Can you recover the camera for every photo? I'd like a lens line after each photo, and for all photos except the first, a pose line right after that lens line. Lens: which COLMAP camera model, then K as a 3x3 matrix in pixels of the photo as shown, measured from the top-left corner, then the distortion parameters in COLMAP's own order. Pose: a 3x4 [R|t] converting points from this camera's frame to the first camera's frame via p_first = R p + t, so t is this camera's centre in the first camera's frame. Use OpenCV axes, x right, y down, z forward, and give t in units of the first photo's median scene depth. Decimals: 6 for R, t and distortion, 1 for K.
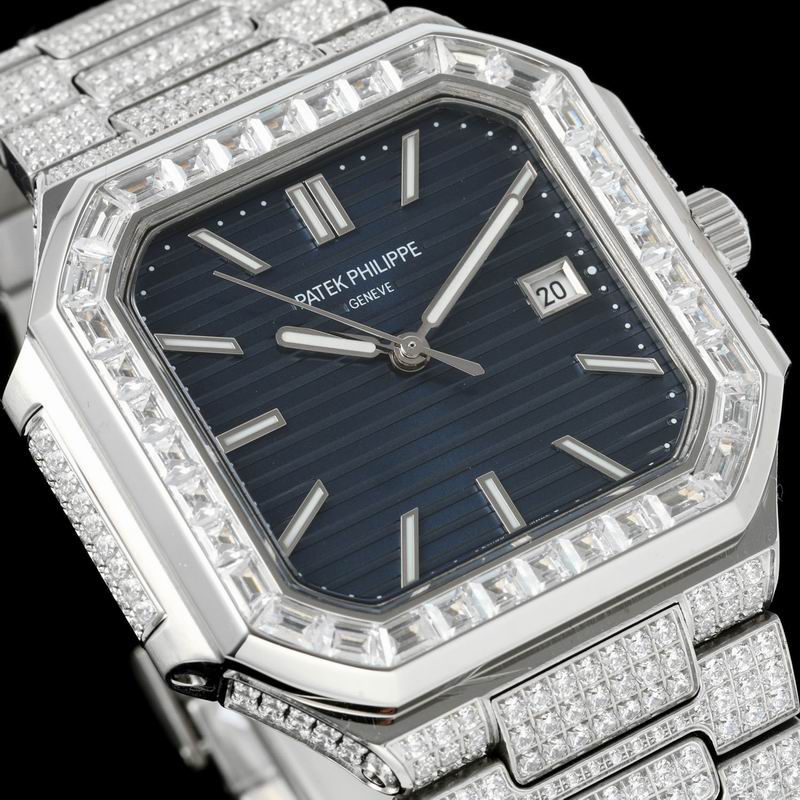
lens RADIAL K [[4646.7, 0, 392.9], [0, 4646.7, 400.8], [0, 0, 1]] dist [0.544512, 0.000000]
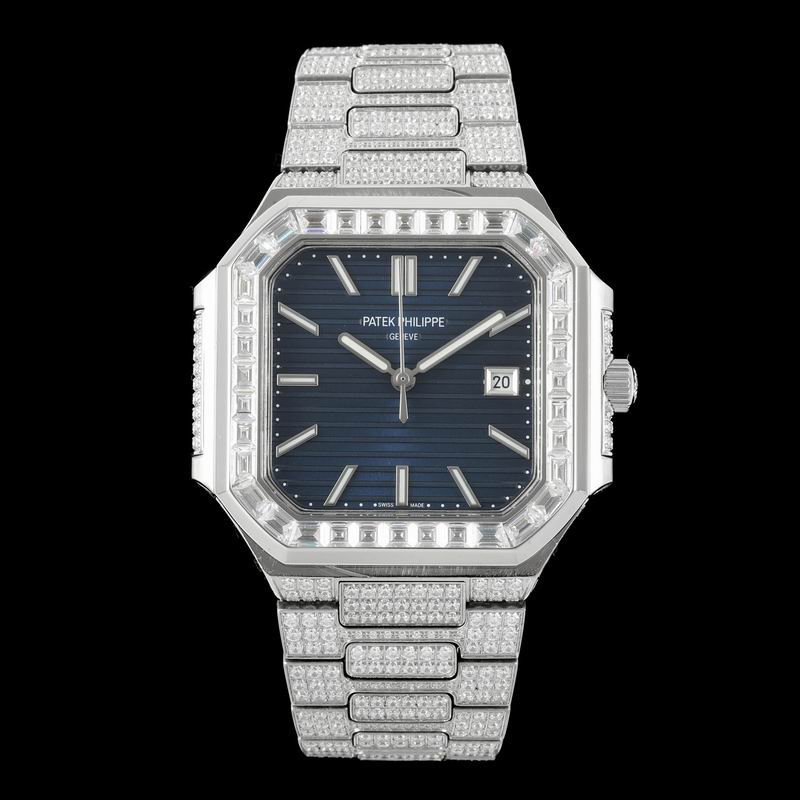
lens RADIAL K [[4646.7, 0, 402.3], [0, 4646.7, 397.8], [0, 0, 1]] dist [0.544512, 0.000000]
pose [[0.854343, 0.488588, -0.177142, 0.311162], [-0.412381, 0.844751, 0.341084, -0.591021], [0.316290, -0.218352, 0.923192, -0.596106]]
